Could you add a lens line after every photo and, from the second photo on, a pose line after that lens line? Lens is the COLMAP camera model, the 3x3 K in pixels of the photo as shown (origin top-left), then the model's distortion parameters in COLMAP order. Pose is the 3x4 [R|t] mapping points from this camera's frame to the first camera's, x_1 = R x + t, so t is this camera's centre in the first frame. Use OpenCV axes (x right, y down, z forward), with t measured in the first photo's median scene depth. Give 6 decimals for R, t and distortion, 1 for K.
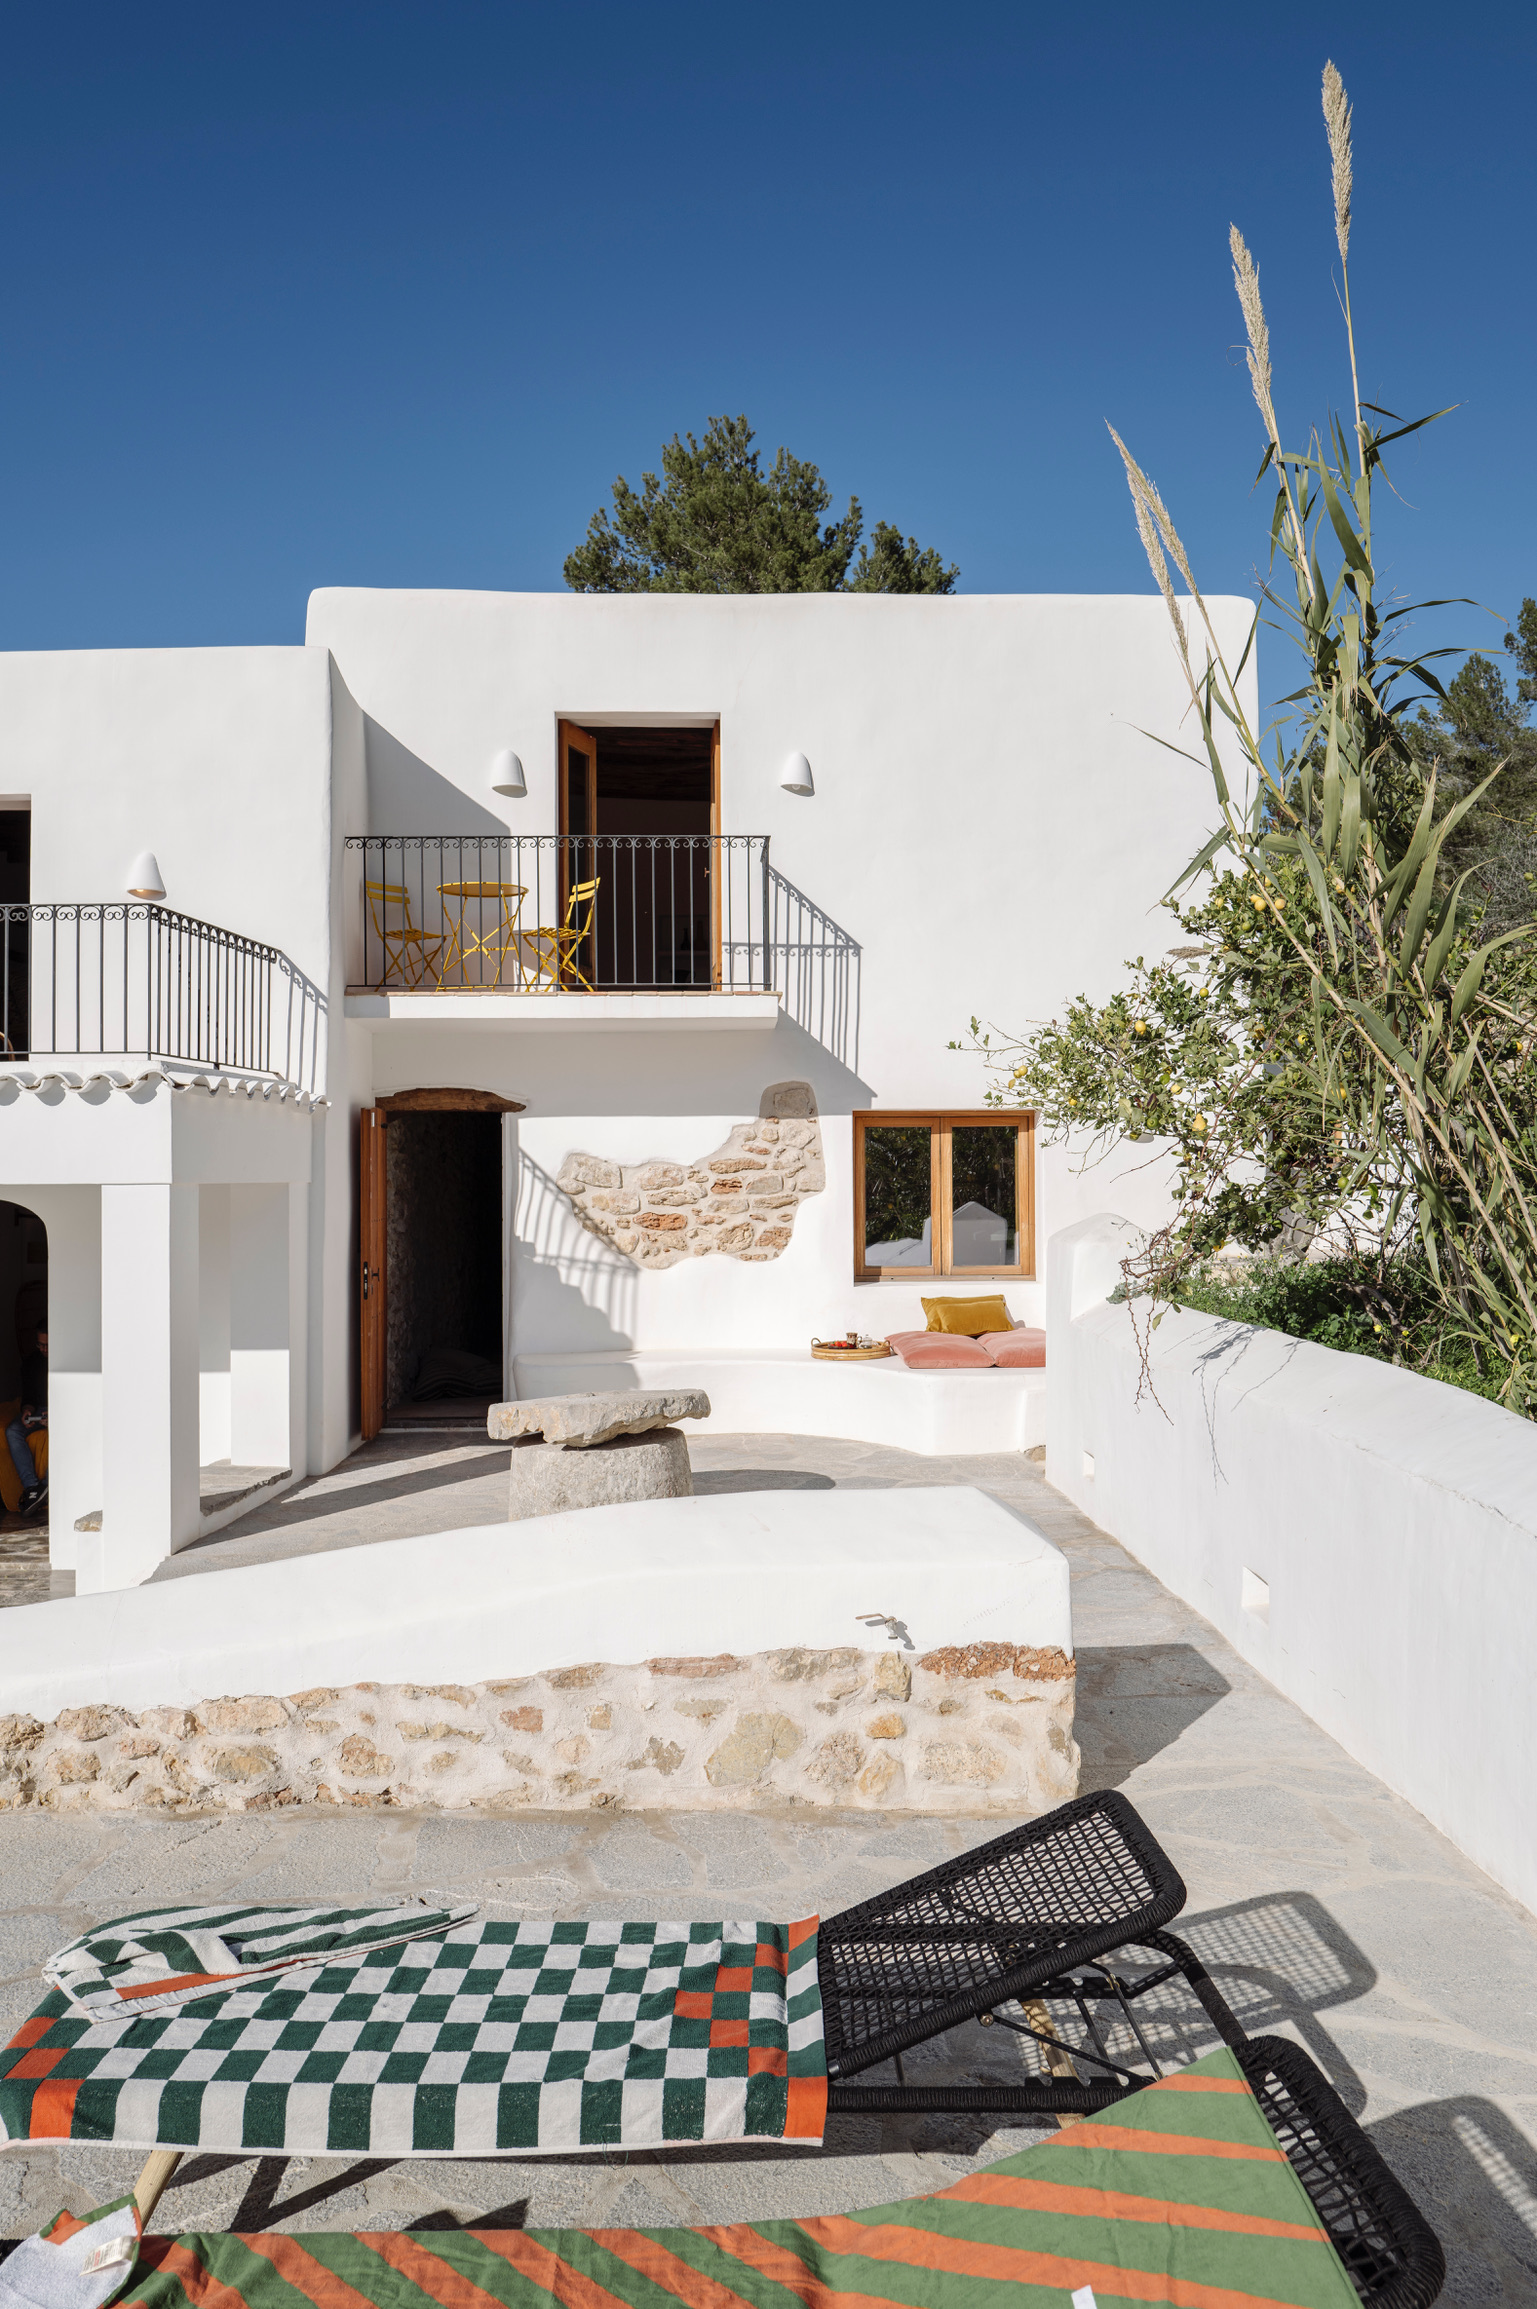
lens RADIAL K [[1805.7, 0, 761.1], [0, 1805.7, 1207.6], [0, 0, 1]] dist [-0.013249, 0.095163]
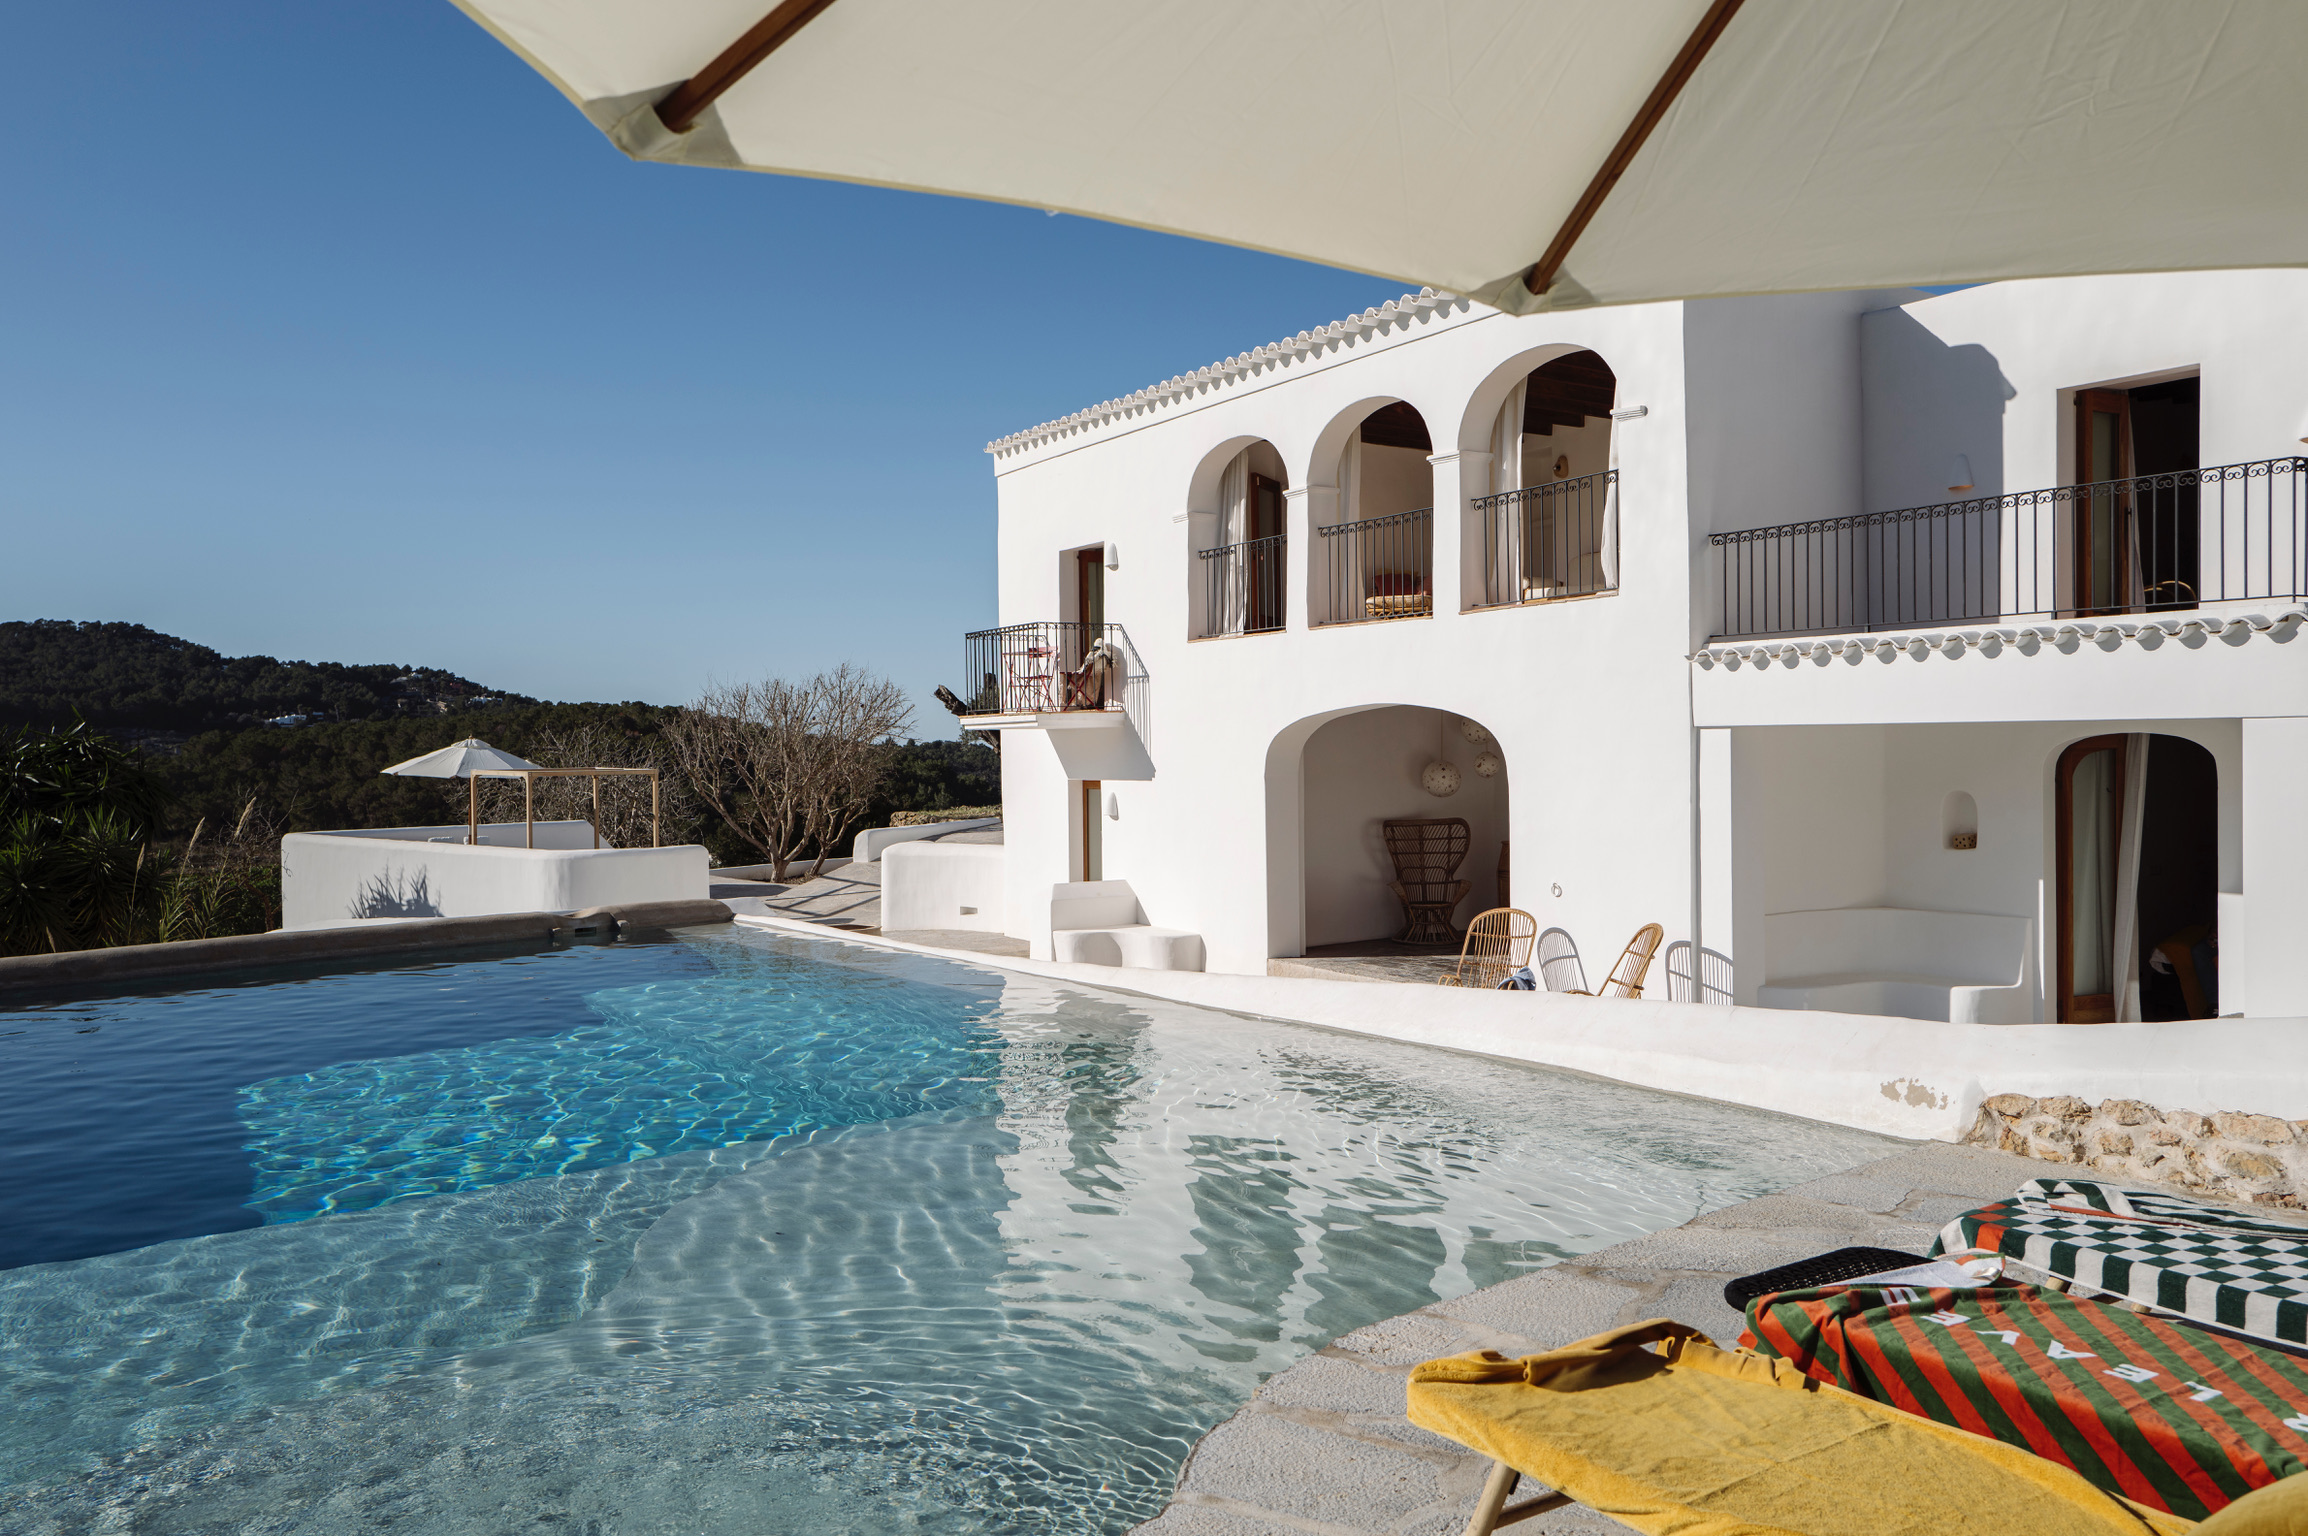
lens RADIAL K [[1804.9, 0, 1143.4], [0, 1804.9, 834.5], [0, 0, 1]] dist [-0.013249, 0.095163]
pose [[0.564878, 0.040234, -0.824193, 0.317294], [-0.005497, 0.998972, 0.044998, 0.022789], [0.825156, -0.020888, 0.564519, -0.355533]]
